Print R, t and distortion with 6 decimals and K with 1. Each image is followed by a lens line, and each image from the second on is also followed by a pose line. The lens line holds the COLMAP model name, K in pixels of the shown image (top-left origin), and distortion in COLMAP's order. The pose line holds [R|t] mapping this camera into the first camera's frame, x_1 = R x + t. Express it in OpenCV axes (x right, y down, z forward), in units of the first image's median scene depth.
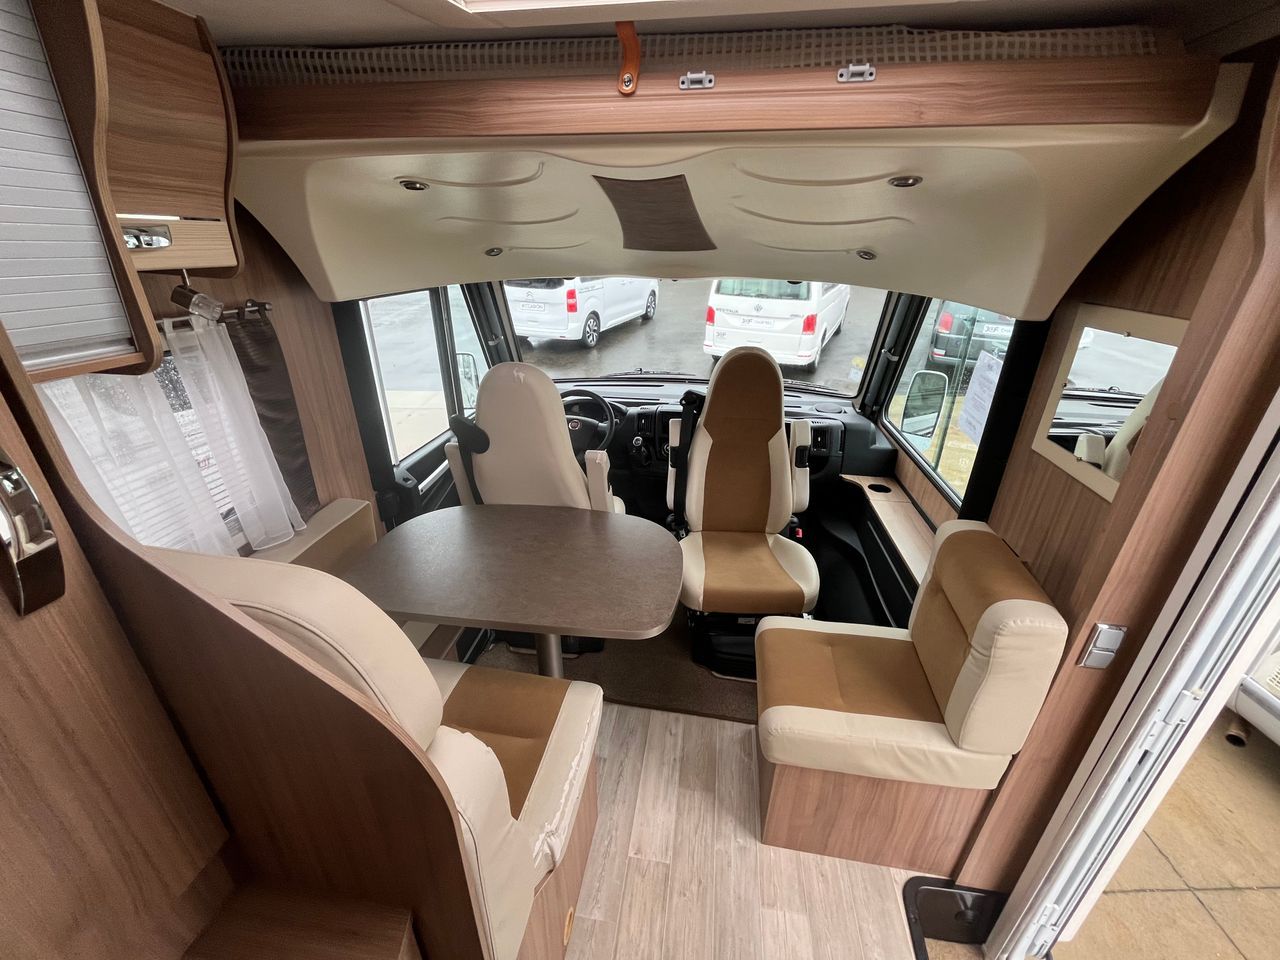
lens RADIAL K [[502.6, 0, 638.2], [0, 502.6, 477.8], [0, 0, 1]] dist [-0.010747, -0.000597]
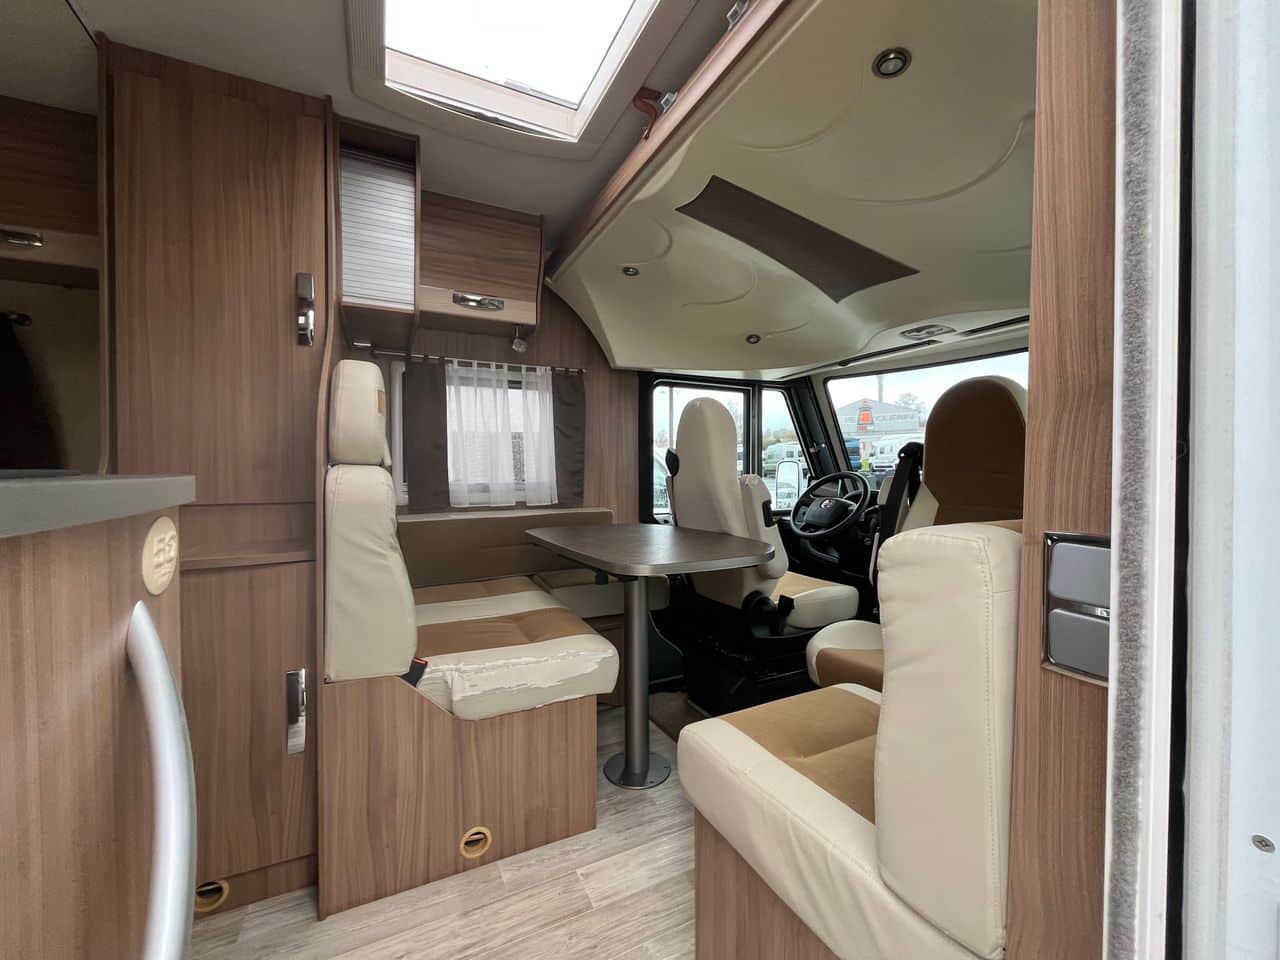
lens RADIAL K [[502.6, 0, 638.2], [0, 502.6, 477.8], [0, 0, 1]] dist [-0.010747, -0.000597]
pose [[0.589815, 0.011075, -0.807463, 0.662317], [-0.329635, 0.916110, -0.228218, 0.283966], [0.737197, 0.400775, 0.543986, 0.325862]]
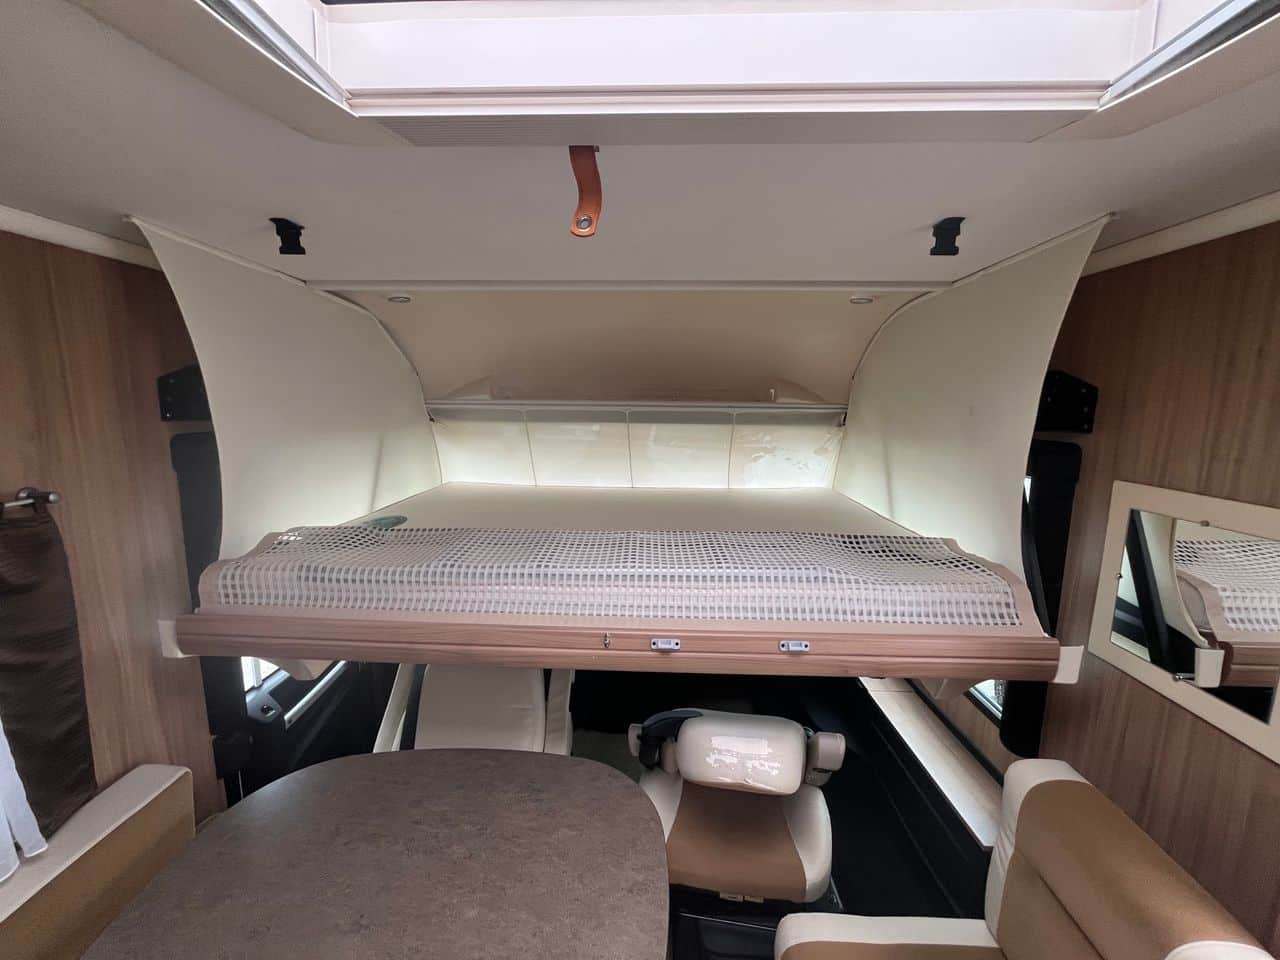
lens RADIAL K [[502.6, 0, 638.2], [0, 502.6, 477.8], [0, 0, 1]] dist [-0.010747, -0.000597]
pose [[0.992336, -0.013143, 0.122870, -0.022814], [0.045989, 0.962180, -0.268504, -0.135318], [-0.114694, 0.272097, 0.955410, 0.225539]]
